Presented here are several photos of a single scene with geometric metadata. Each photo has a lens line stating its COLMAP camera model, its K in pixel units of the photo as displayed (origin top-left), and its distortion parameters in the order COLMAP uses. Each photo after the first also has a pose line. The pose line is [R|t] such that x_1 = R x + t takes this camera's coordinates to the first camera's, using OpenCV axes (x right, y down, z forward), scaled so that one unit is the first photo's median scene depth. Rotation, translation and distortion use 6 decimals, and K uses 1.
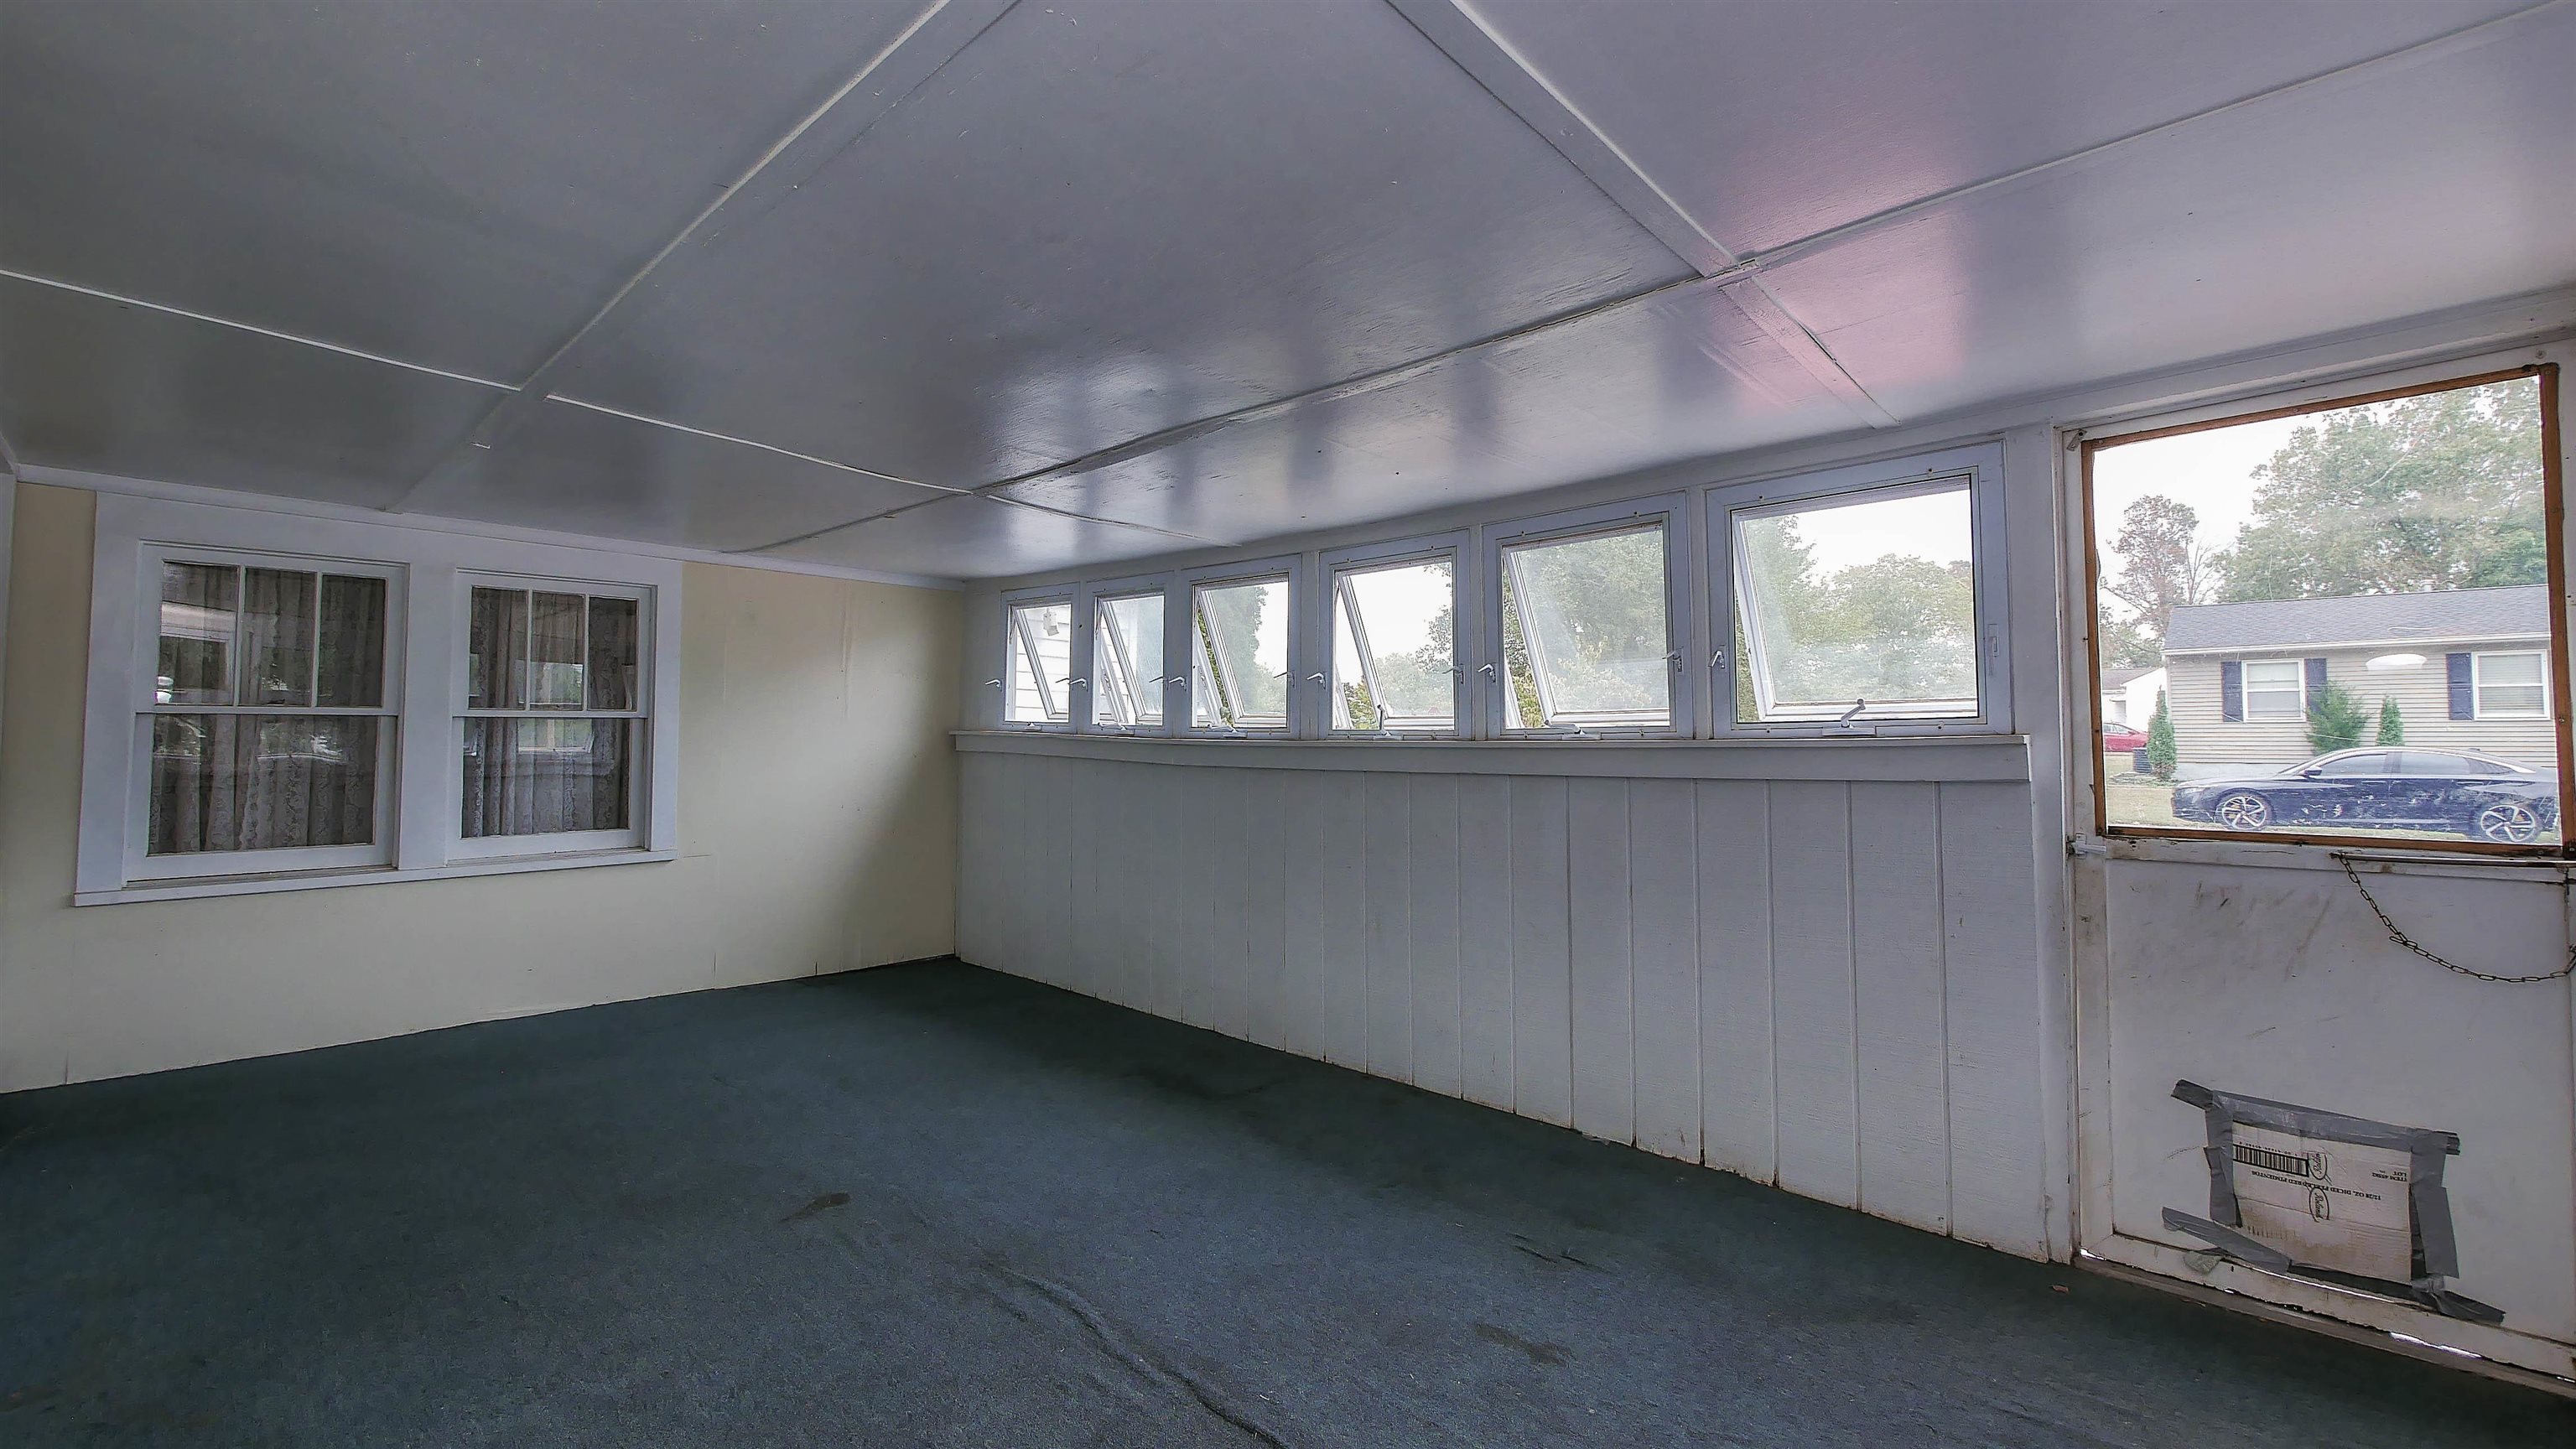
lens RADIAL K [[1033.9, 0, 1290.9], [0, 1033.9, 712.8], [0, 0, 1]] dist [-0.019031, -0.000086]
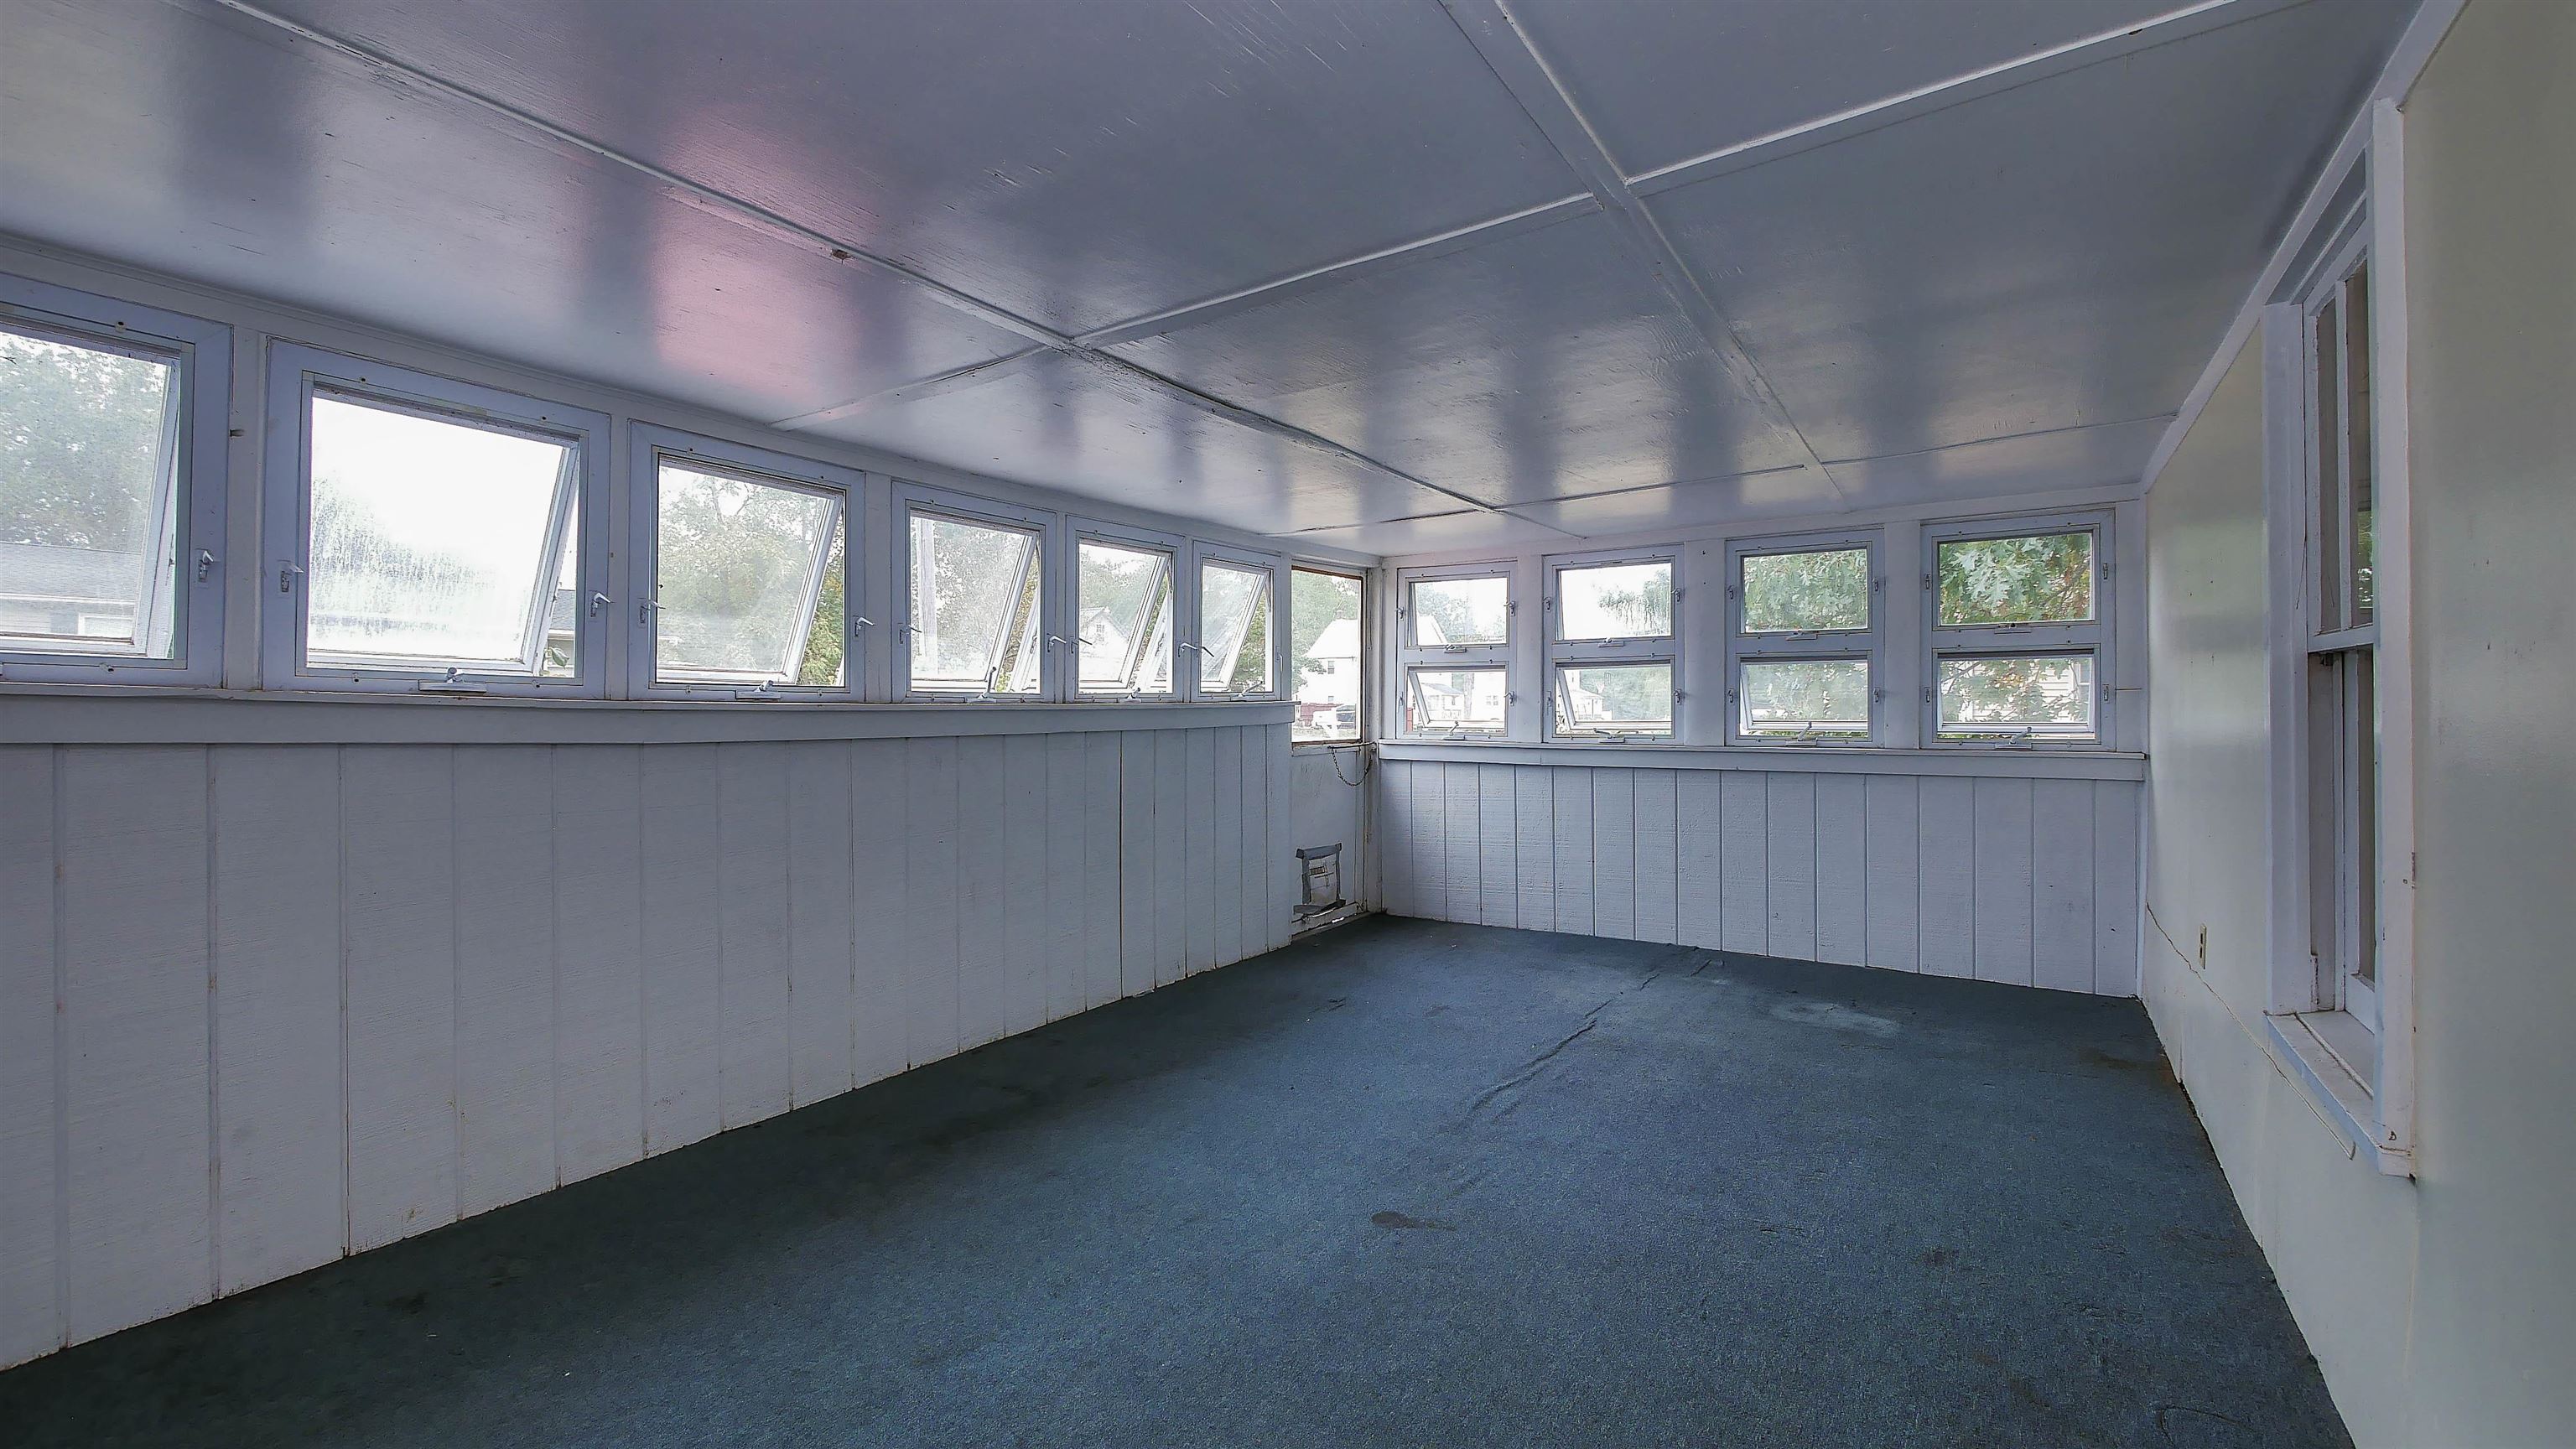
lens RADIAL K [[1059.0, 0, 1282.7], [0, 1059.0, 703.9], [0, 0, 1]] dist [-0.006289, 0.000220]
pose [[-0.144803, -0.011306, 0.989396, -1.028542], [-0.039208, 0.999215, 0.005680, 0.011486], [-0.988683, -0.037970, -0.145133, 0.945165]]
